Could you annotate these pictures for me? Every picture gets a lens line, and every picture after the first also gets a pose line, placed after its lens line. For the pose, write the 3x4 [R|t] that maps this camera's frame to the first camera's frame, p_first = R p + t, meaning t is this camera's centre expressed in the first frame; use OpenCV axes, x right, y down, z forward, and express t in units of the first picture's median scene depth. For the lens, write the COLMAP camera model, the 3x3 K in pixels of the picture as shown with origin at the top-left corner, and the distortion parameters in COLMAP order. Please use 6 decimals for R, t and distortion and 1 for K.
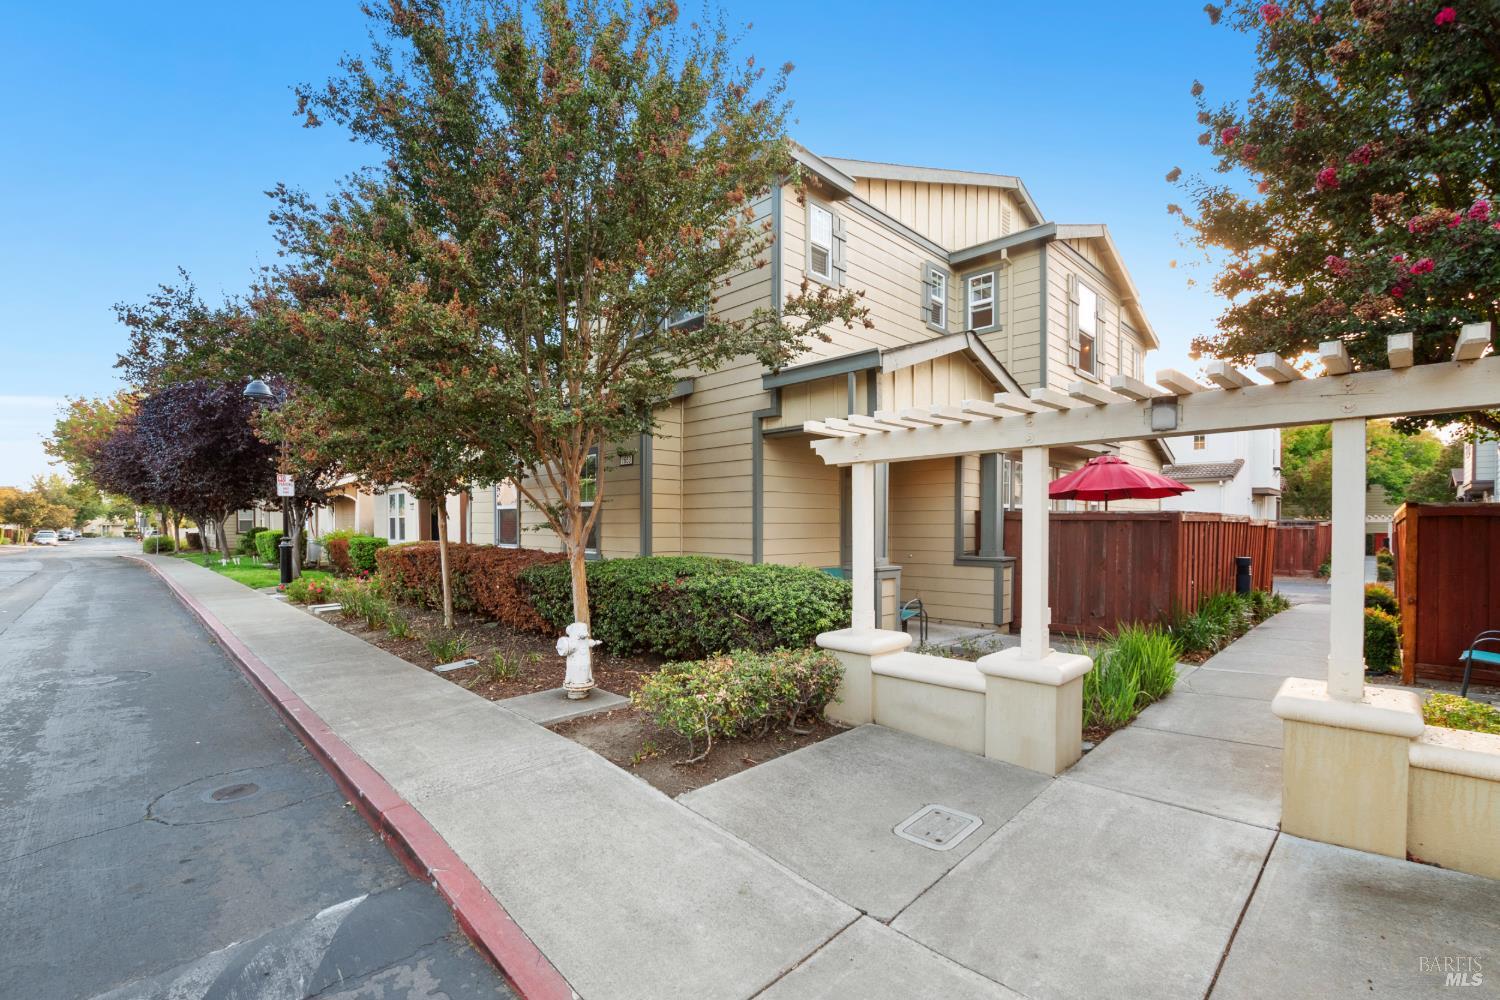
lens RADIAL K [[656.6, 0, 756.1], [0, 656.6, 531.1], [0, 0, 1]] dist [-0.023278, 0.004809]
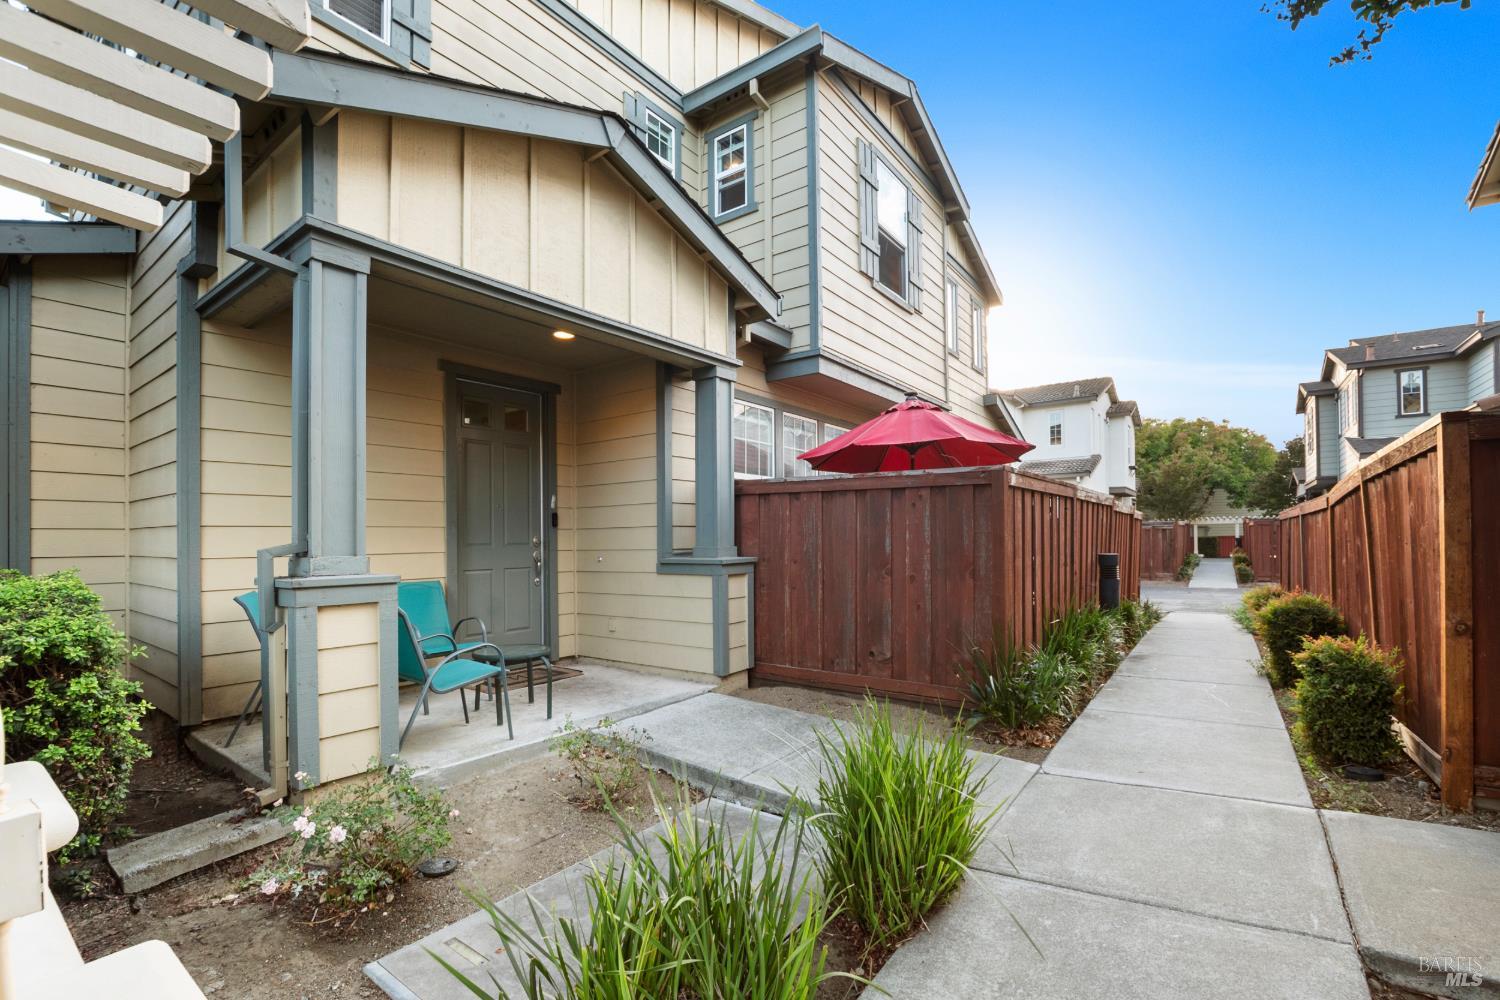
lens RADIAL K [[656.6, 0, 745.8], [0, 656.6, 528.3], [0, 0, 1]] dist [-0.023278, 0.004809]
pose [[0.989198, -0.010252, 0.146228, 0.260246], [0.014088, 0.999583, -0.025218, 0.024355], [-0.145908, 0.027006, 0.988929, 0.358571]]
